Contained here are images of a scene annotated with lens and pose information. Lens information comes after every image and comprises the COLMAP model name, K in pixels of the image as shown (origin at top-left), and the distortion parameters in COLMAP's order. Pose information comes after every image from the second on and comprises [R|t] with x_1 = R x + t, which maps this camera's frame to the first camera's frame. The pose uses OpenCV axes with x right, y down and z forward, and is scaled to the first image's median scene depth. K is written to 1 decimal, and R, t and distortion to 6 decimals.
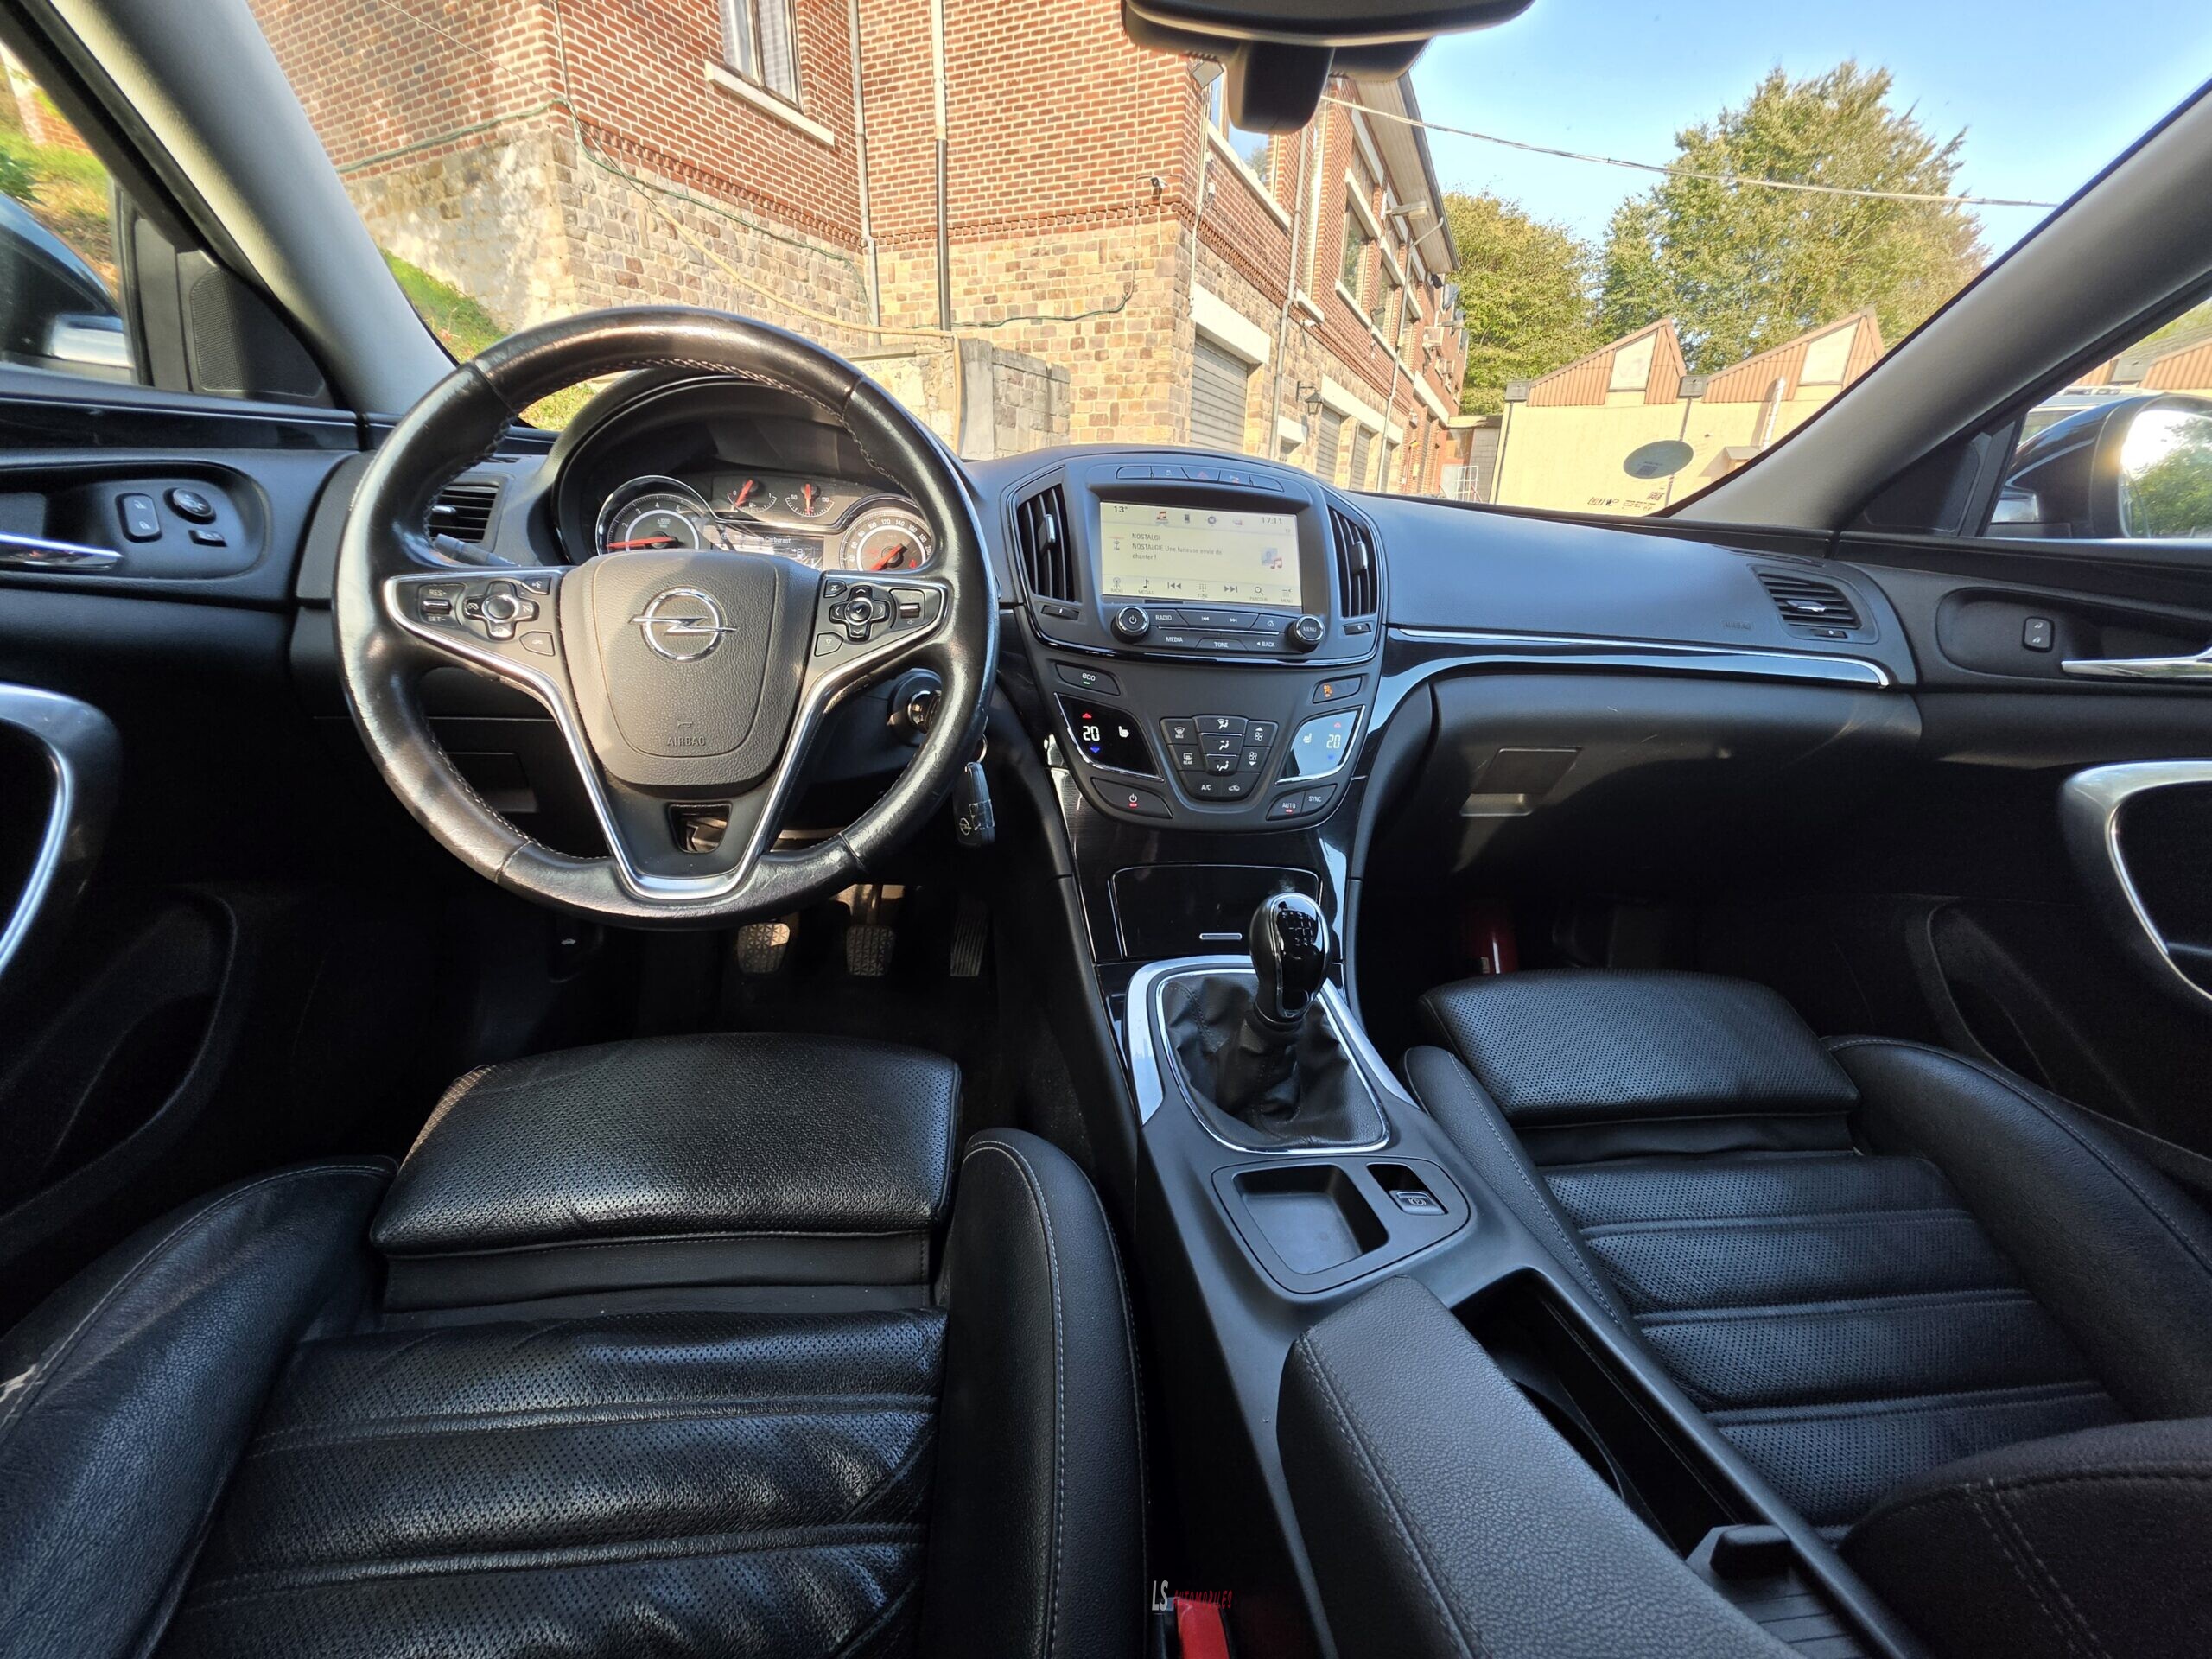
lens RADIAL K [[885.8, 0, 1091.1], [0, 885.8, 837.3], [0, 0, 1]] dist [-0.000873, -0.000090]
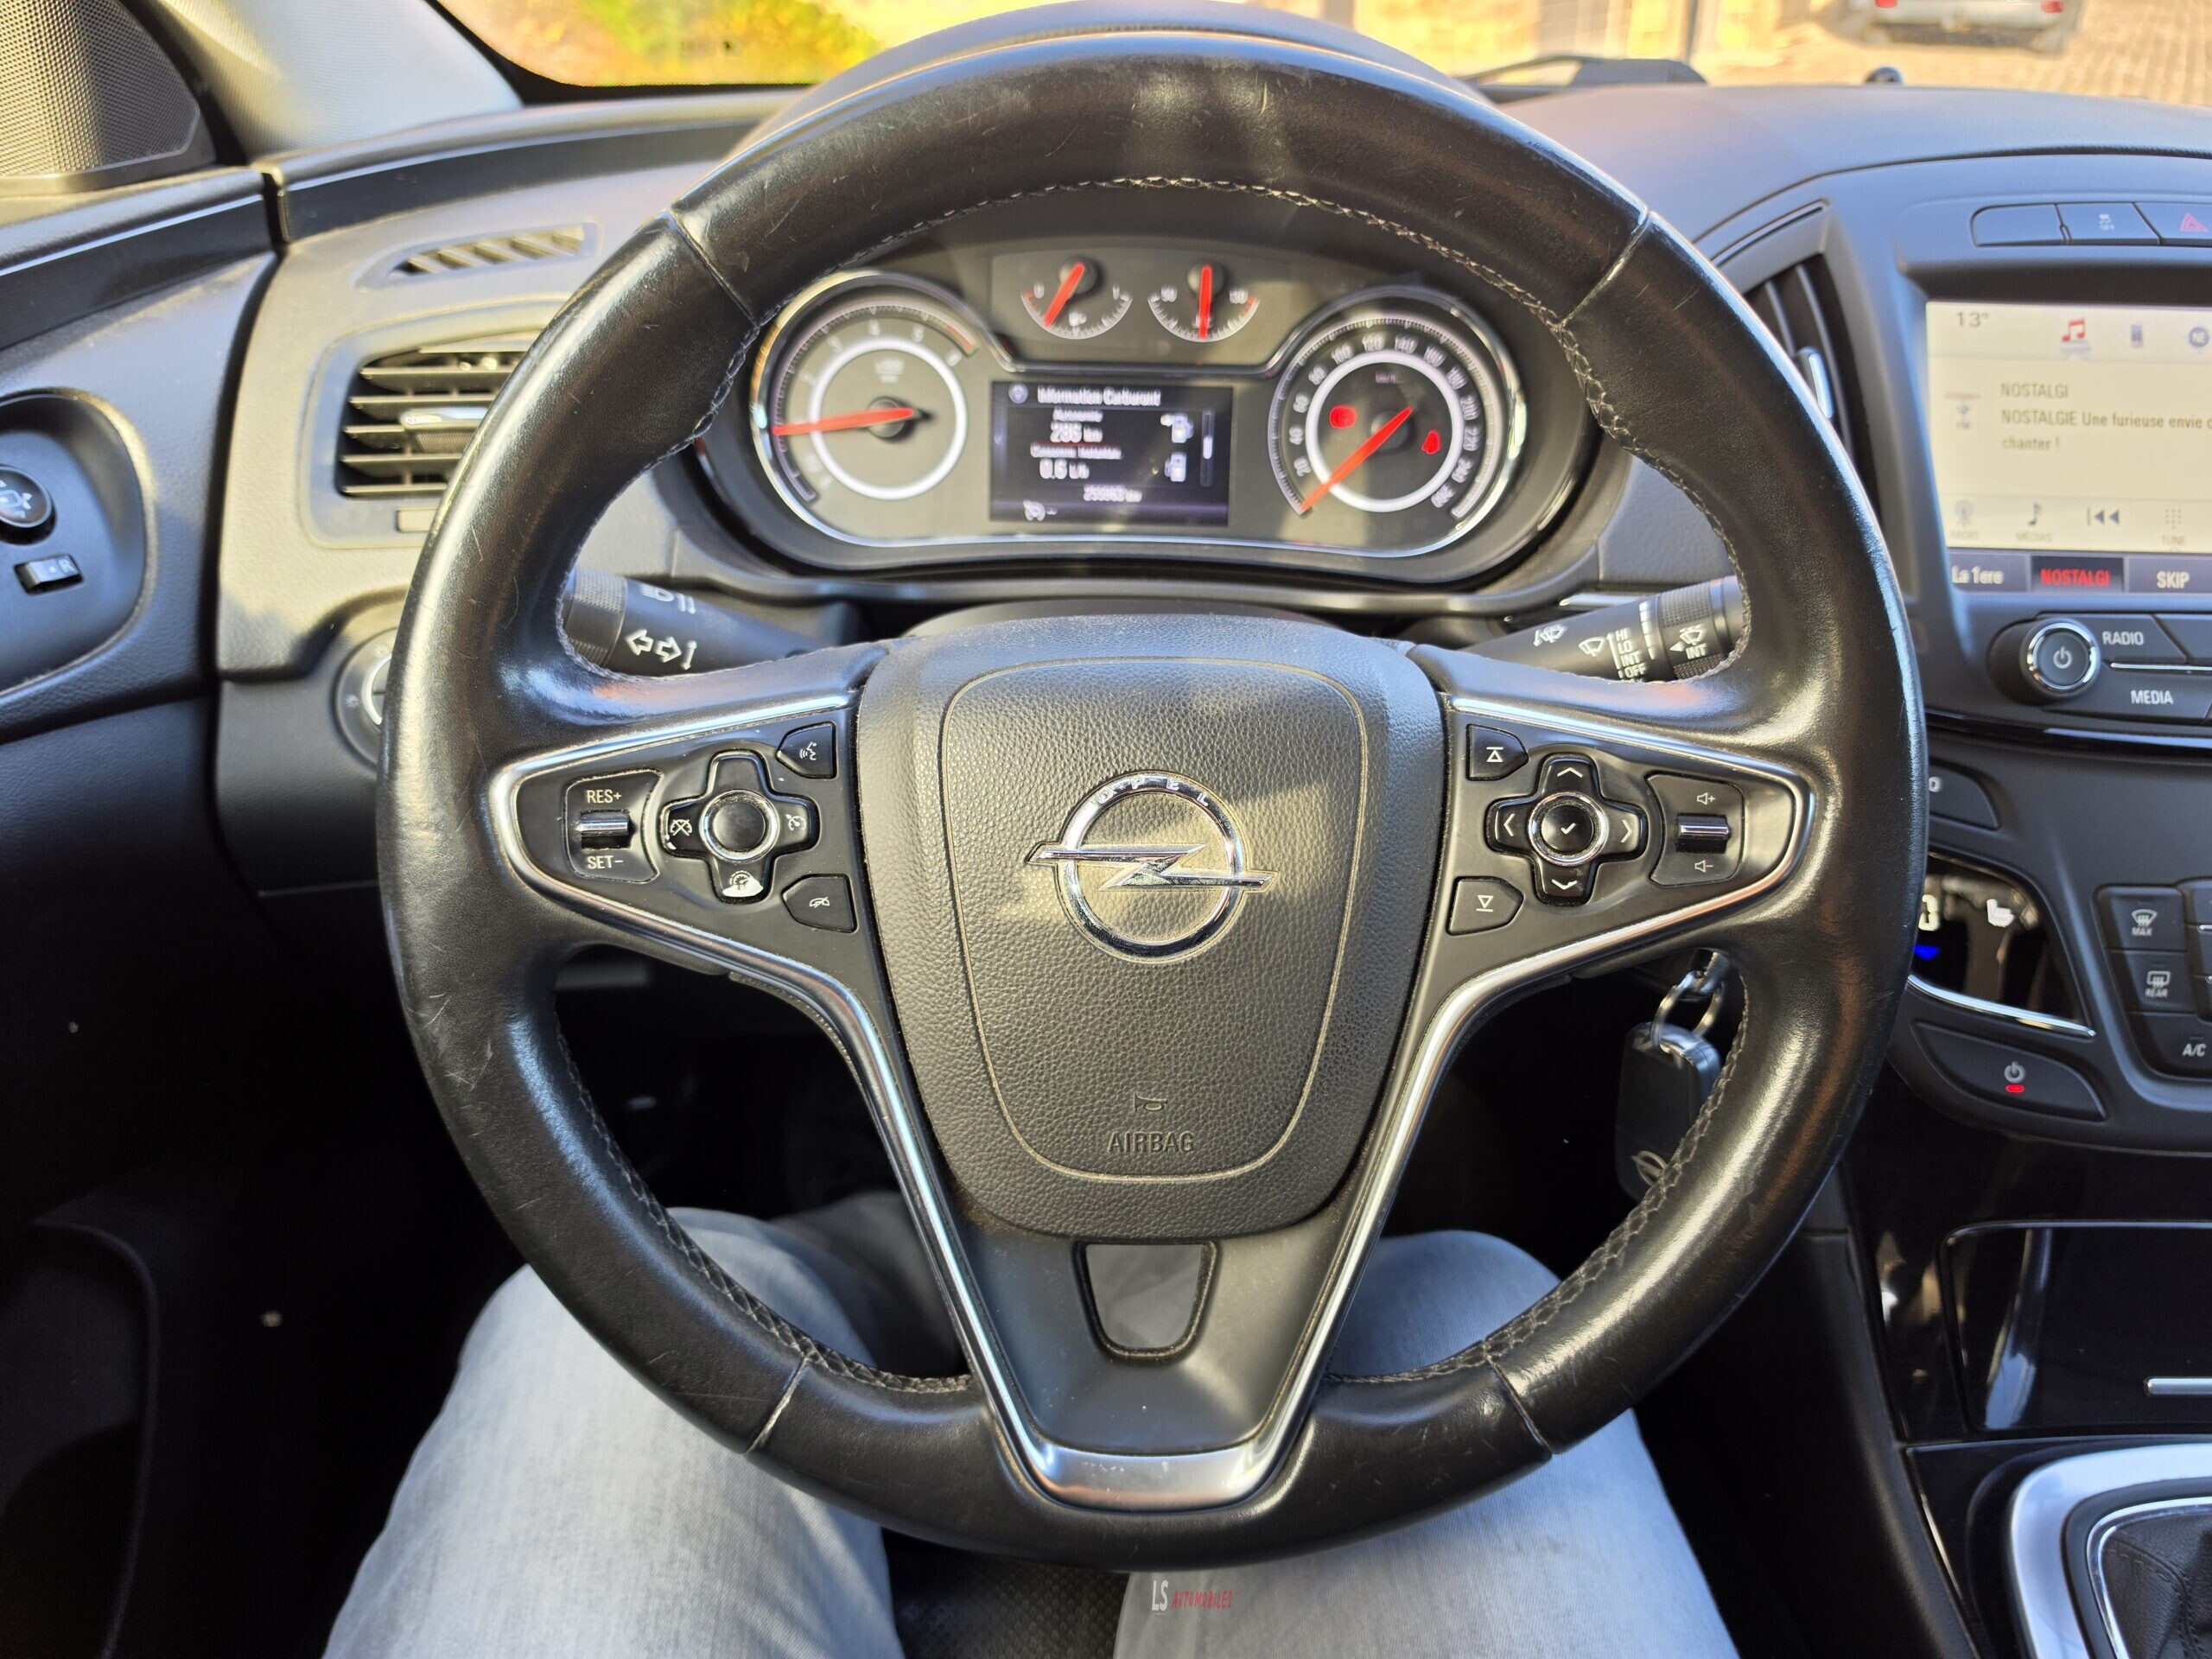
lens RADIAL K [[1639.5, 0, 1113.5], [0, 1639.5, 797.2], [0, 0, 1]] dist [0.075771, -0.095522]
pose [[0.991927, 0.027363, -0.123826, -0.277099], [-0.009299, 0.989510, 0.144168, -0.276712], [0.126472, -0.141852, 0.981775, 0.174340]]
